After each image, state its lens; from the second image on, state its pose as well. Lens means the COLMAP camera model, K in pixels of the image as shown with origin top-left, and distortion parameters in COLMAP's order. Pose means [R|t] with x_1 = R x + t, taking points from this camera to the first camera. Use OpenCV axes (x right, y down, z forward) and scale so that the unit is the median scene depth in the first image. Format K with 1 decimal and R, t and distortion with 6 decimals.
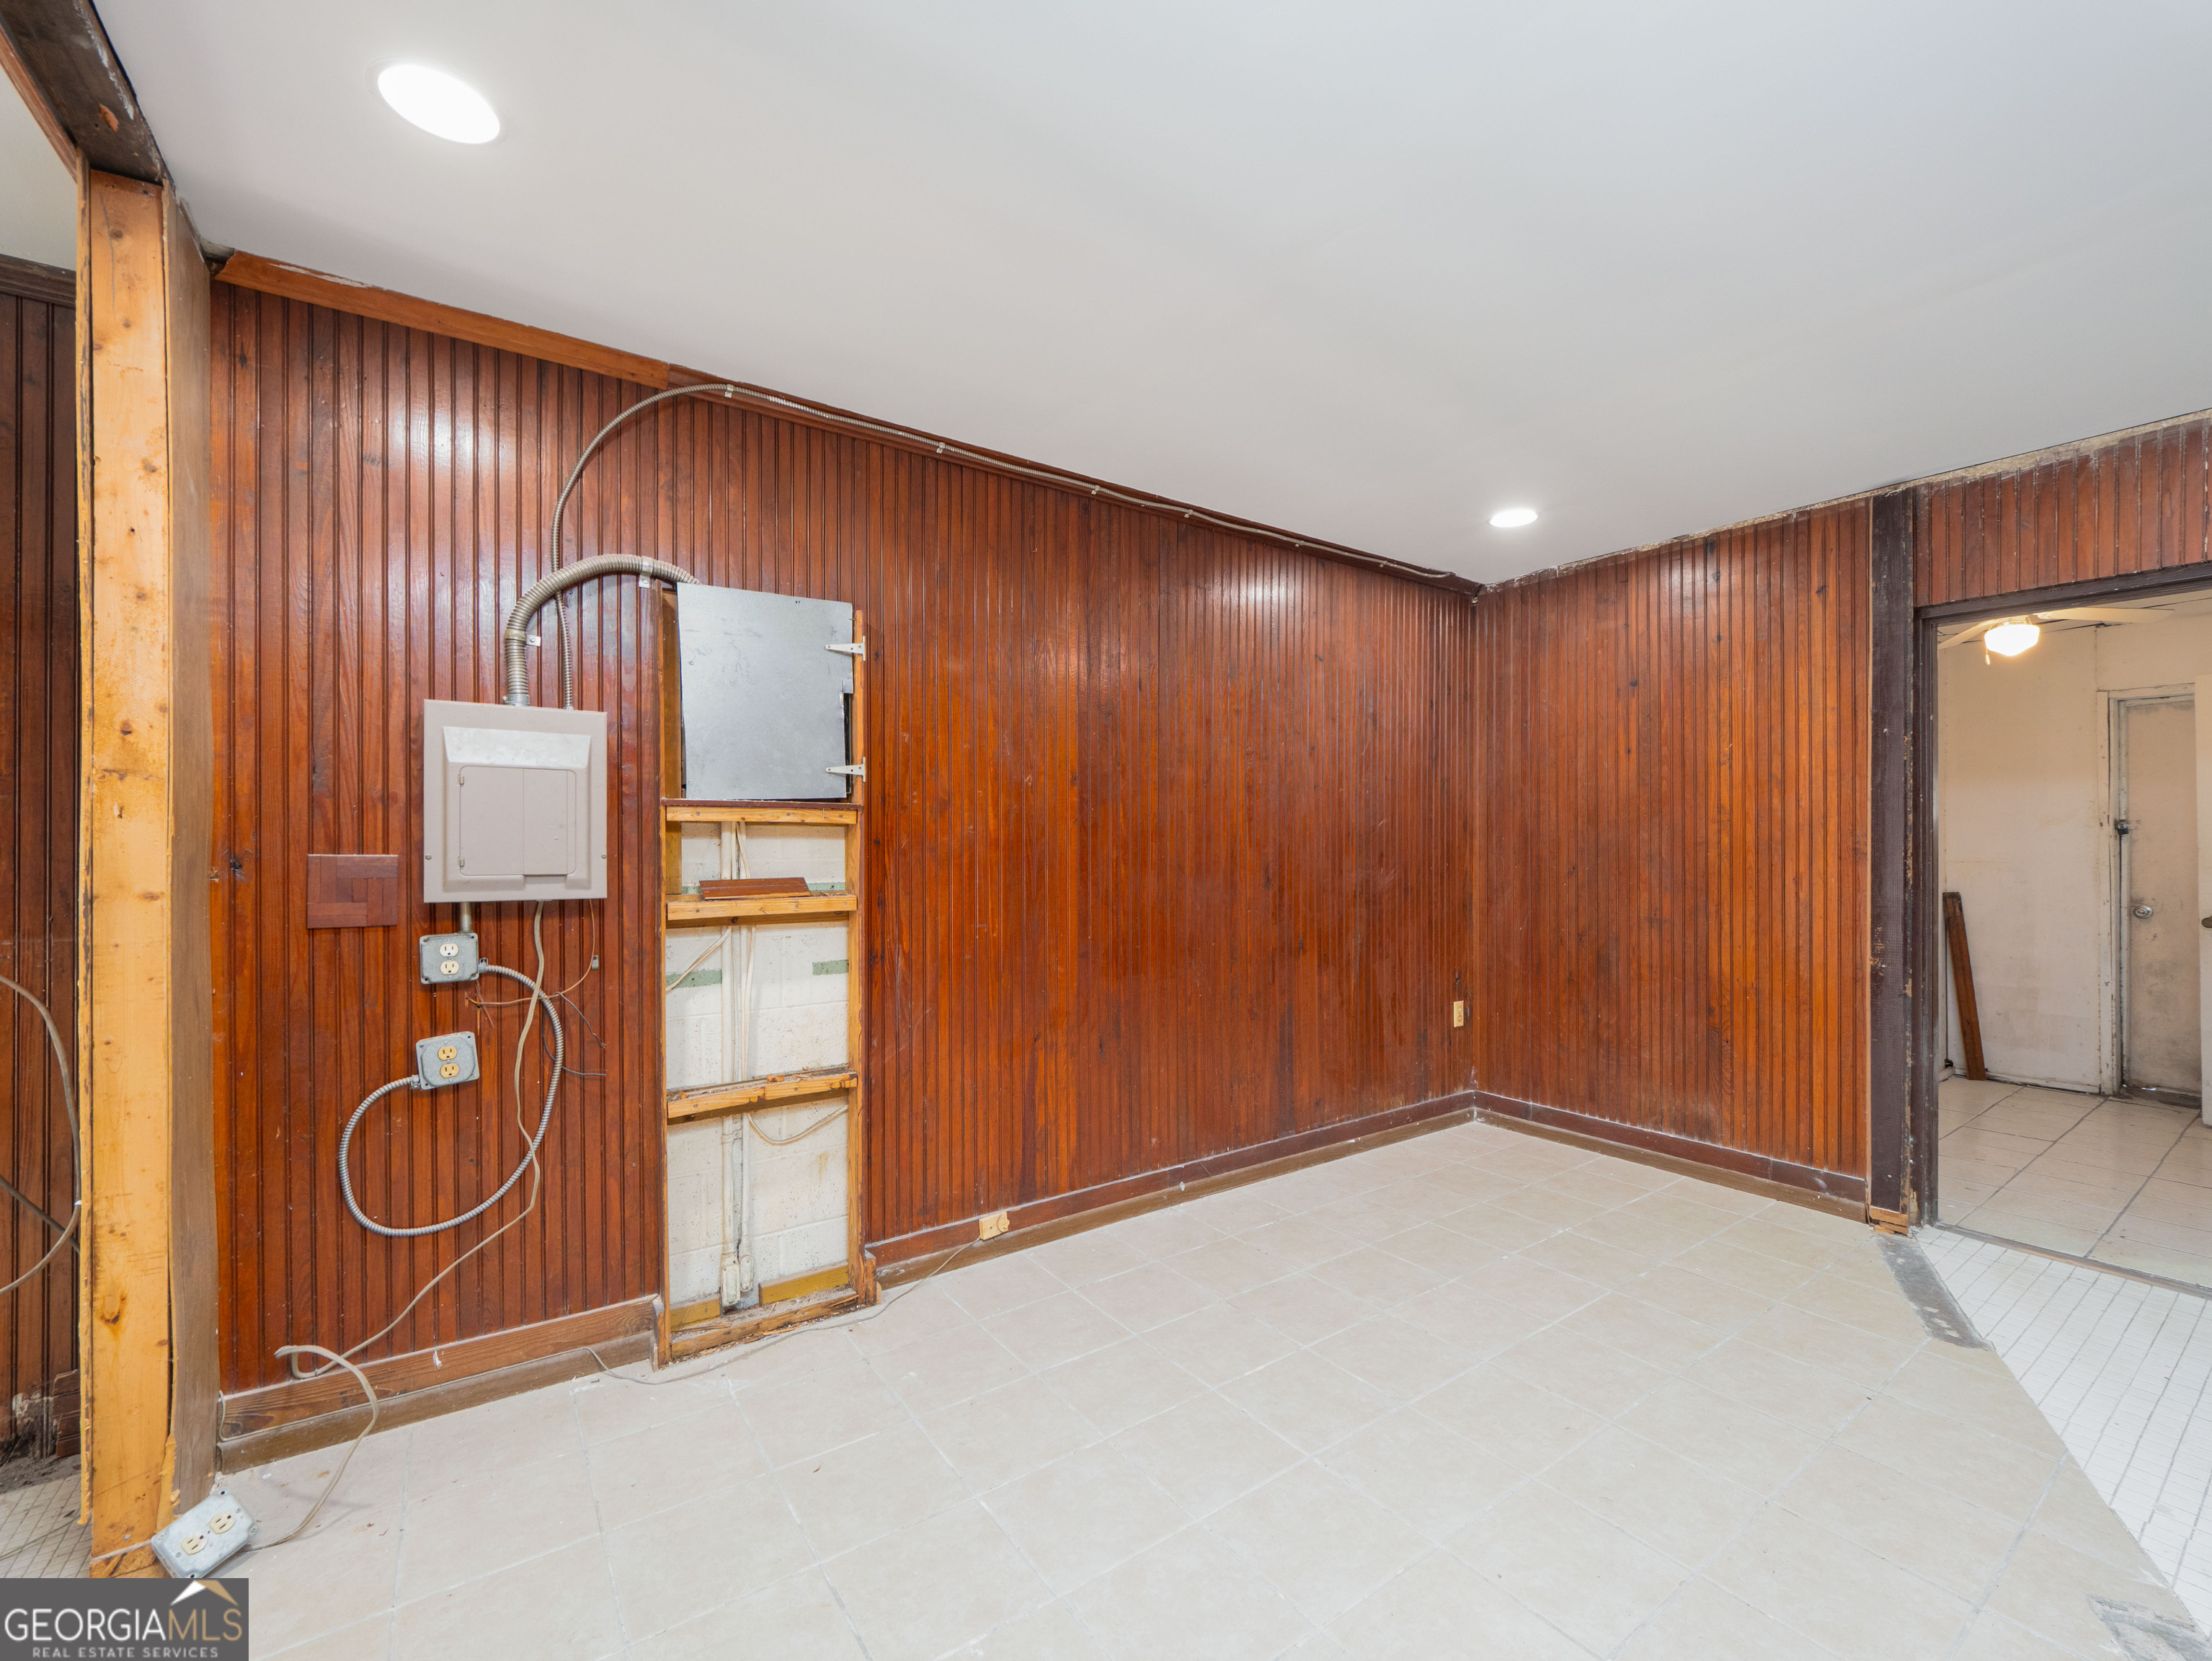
lens RADIAL K [[930.4, 0, 1124.6], [0, 930.4, 847.3], [0, 0, 1]] dist [0.000299, -0.004866]
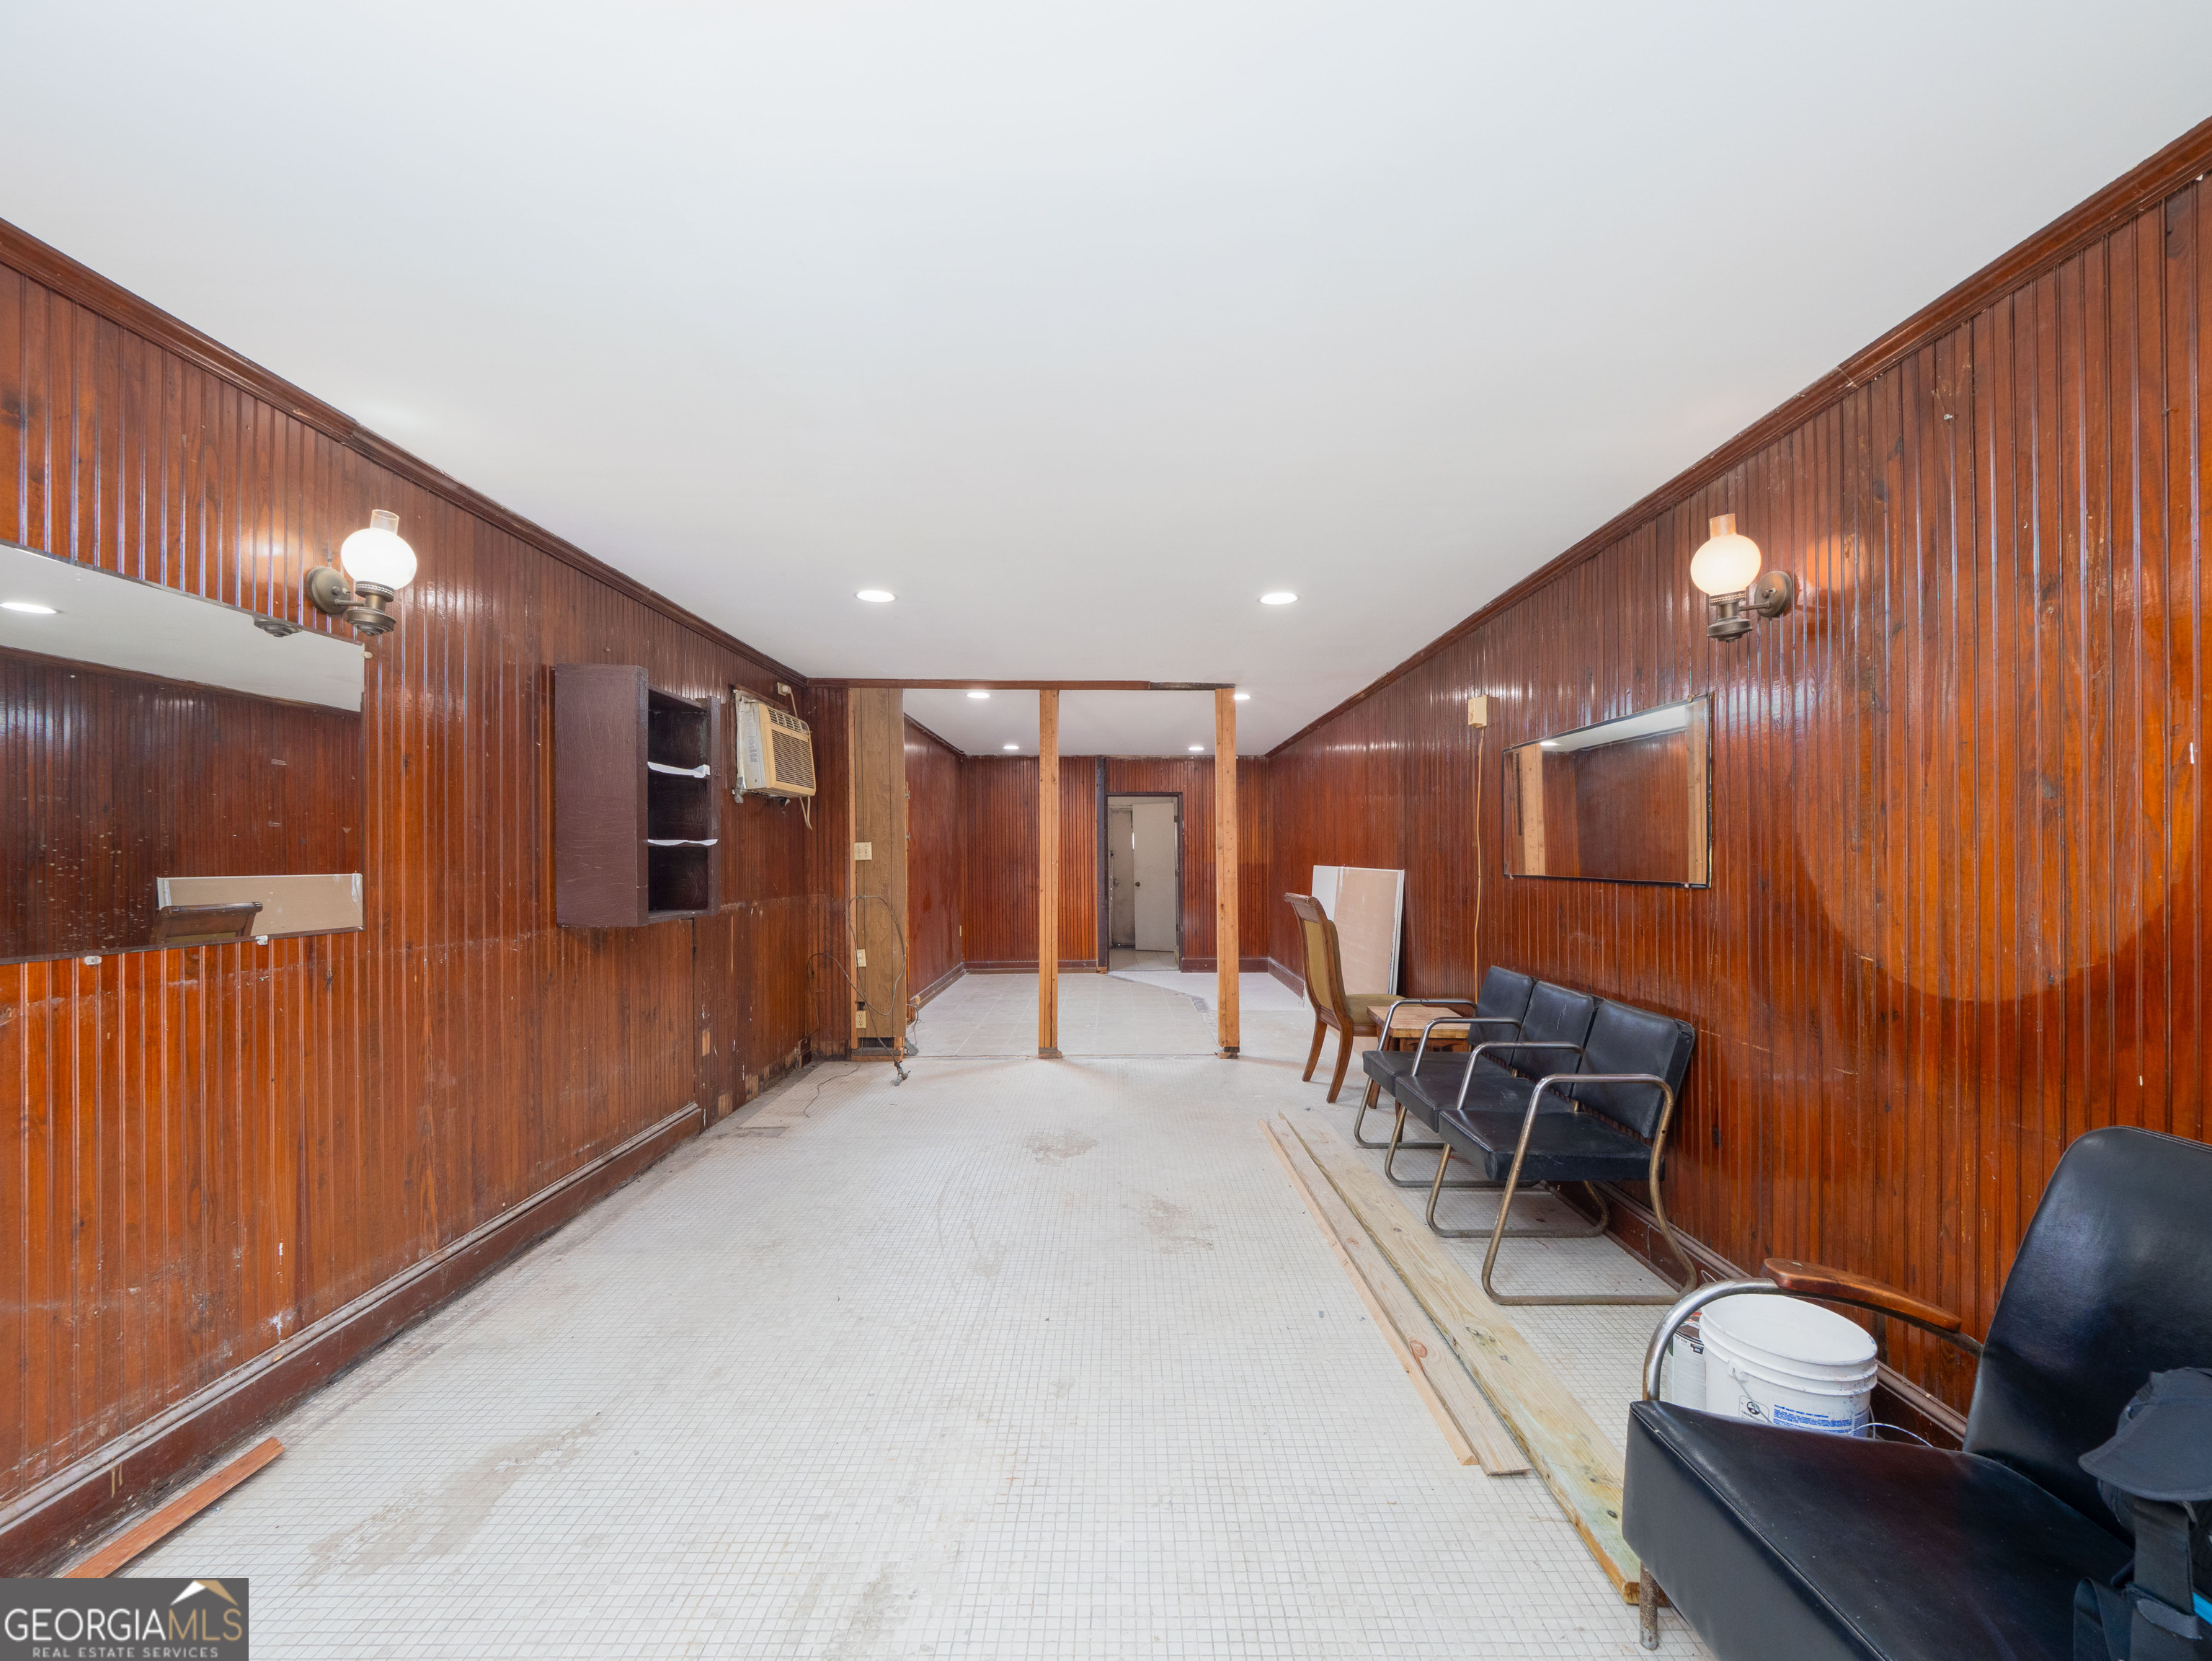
lens RADIAL K [[917.3, 0, 1119.6], [0, 917.3, 857.0], [0, 0, 1]] dist [-0.014599, 0.000552]
pose [[0.575382, -0.002726, 0.817880, -1.753133], [0.007620, 0.999969, -0.002028, -0.007537], [-0.817849, 0.007399, 0.575385, -0.924160]]
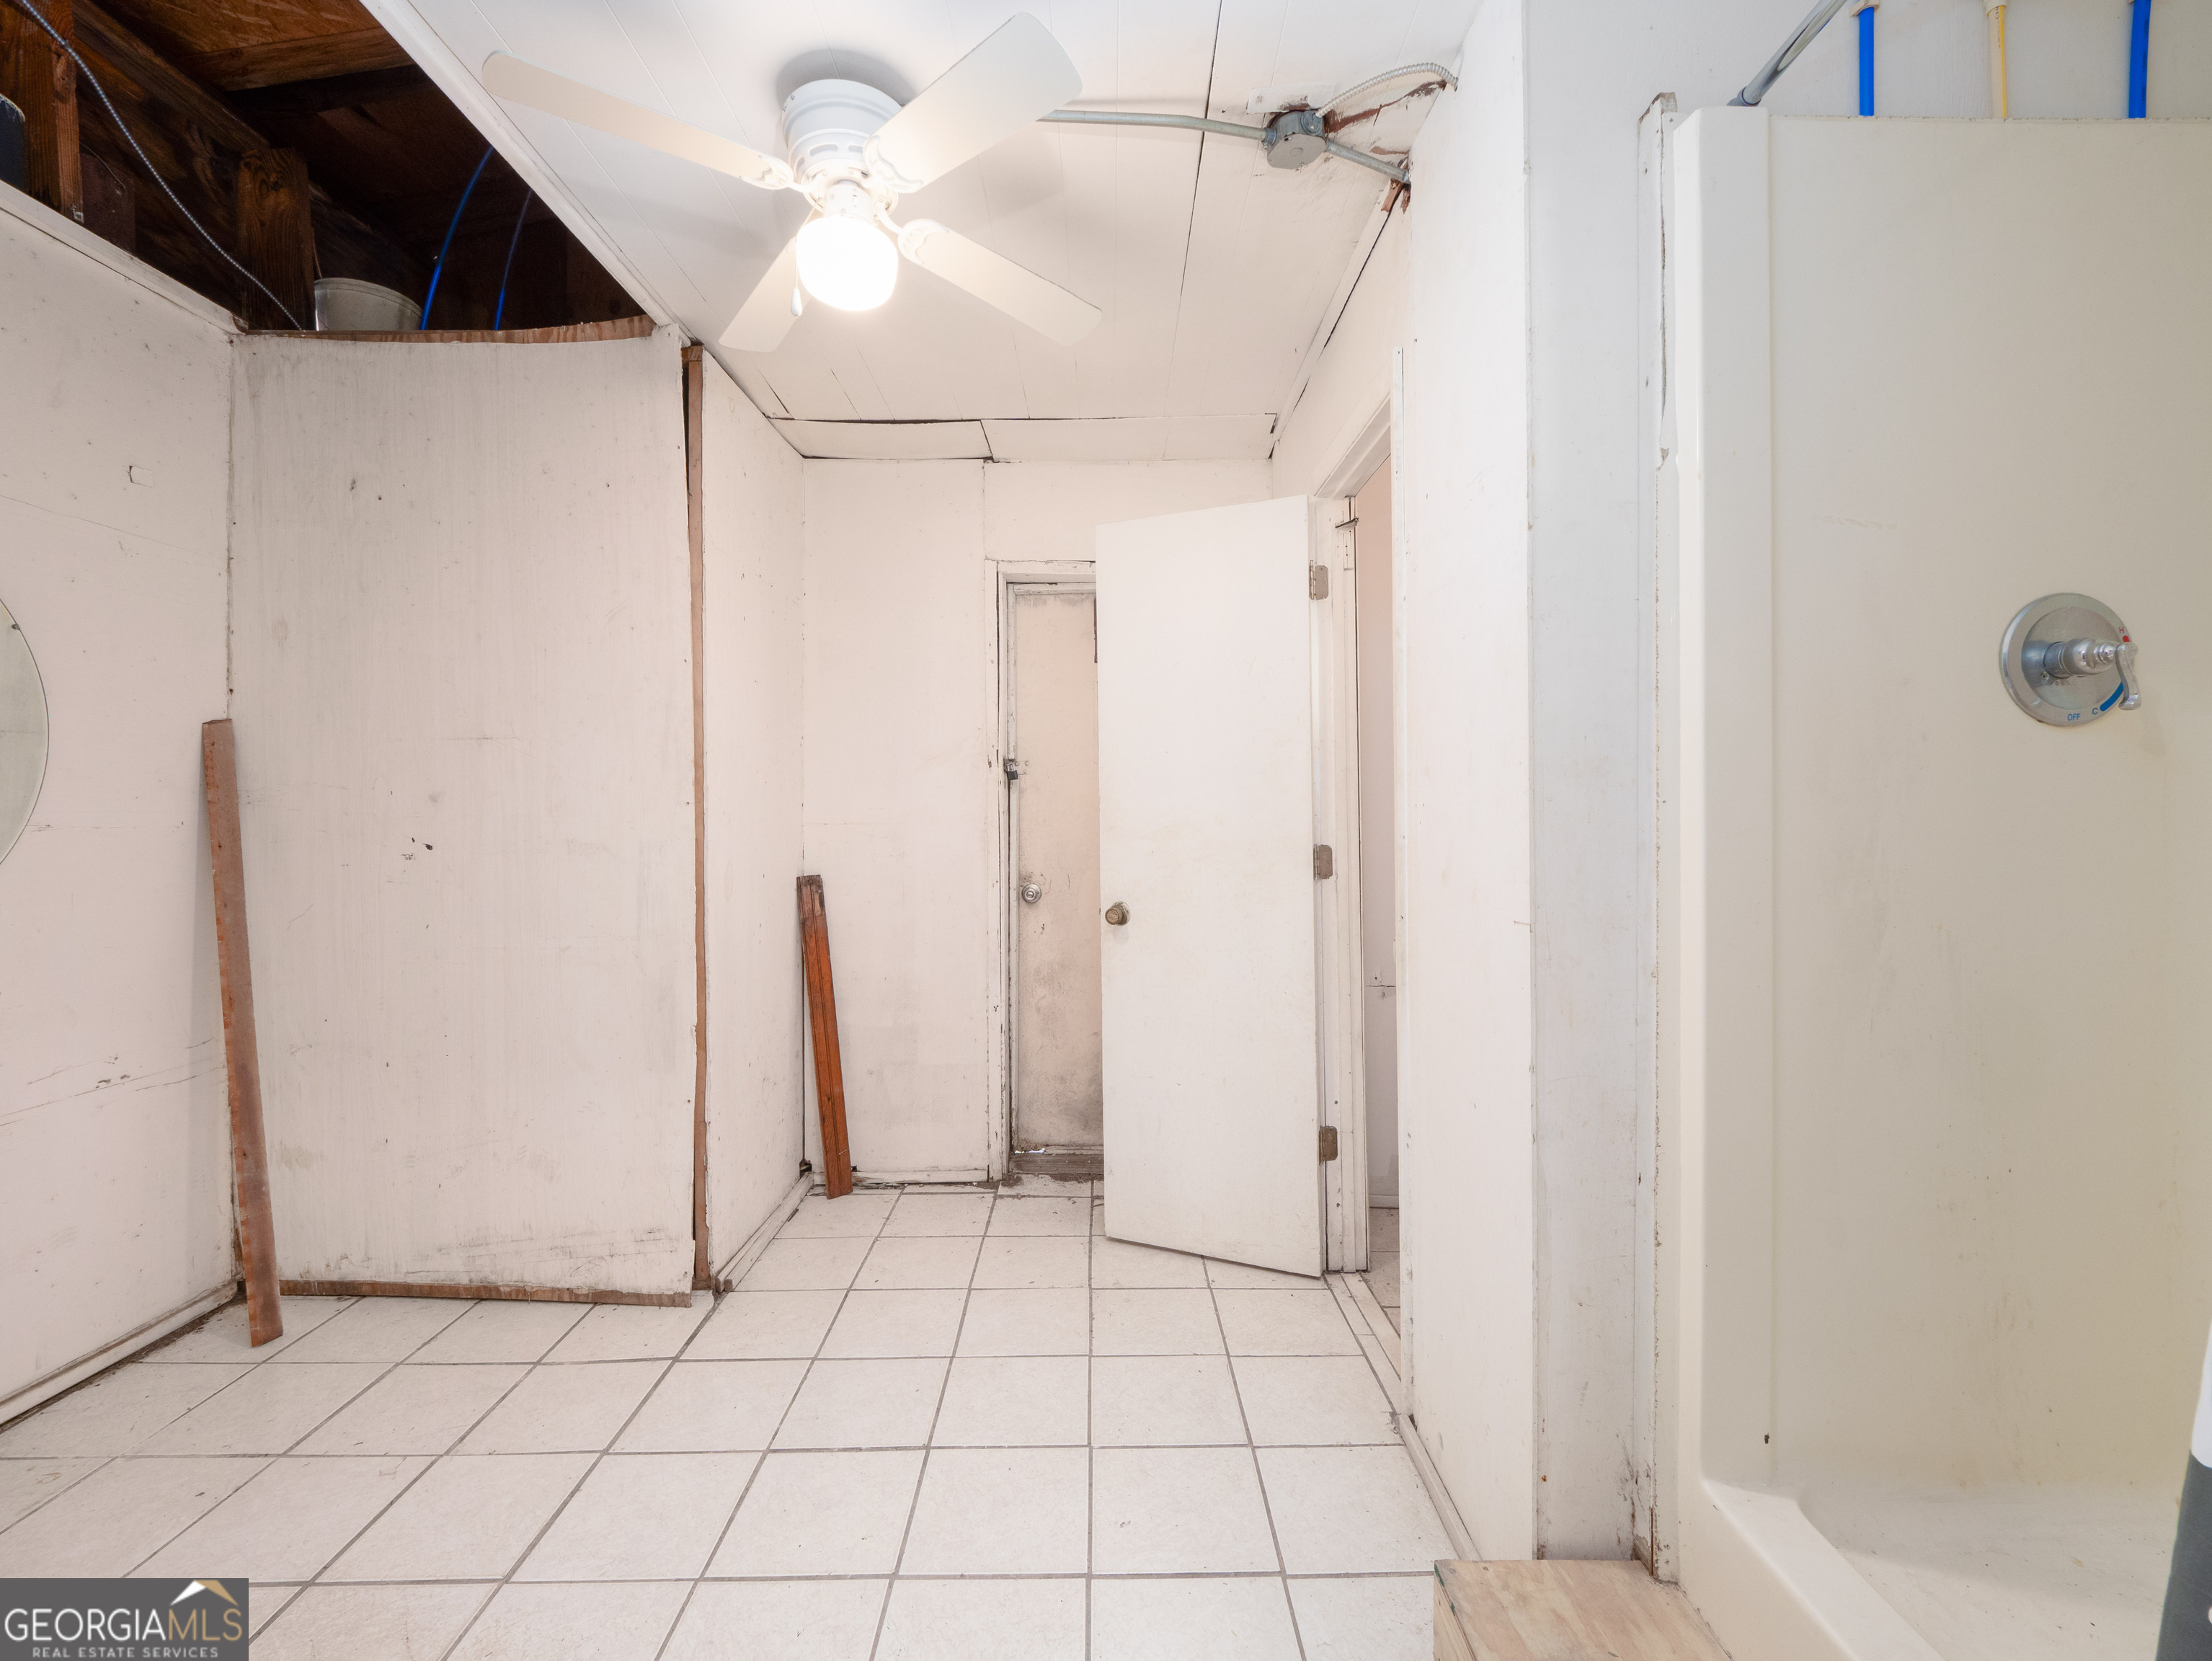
lens RADIAL K [[922.4, 0, 1105.0], [0, 922.4, 800.5], [0, 0, 1]] dist [-0.017796, -0.000412]
pose [[0.576659, 0.014372, 0.816859, 0.829051], [0.000600, 0.999838, -0.018015, 0.018332], [-0.816985, 0.010879, 0.576556, 0.809729]]
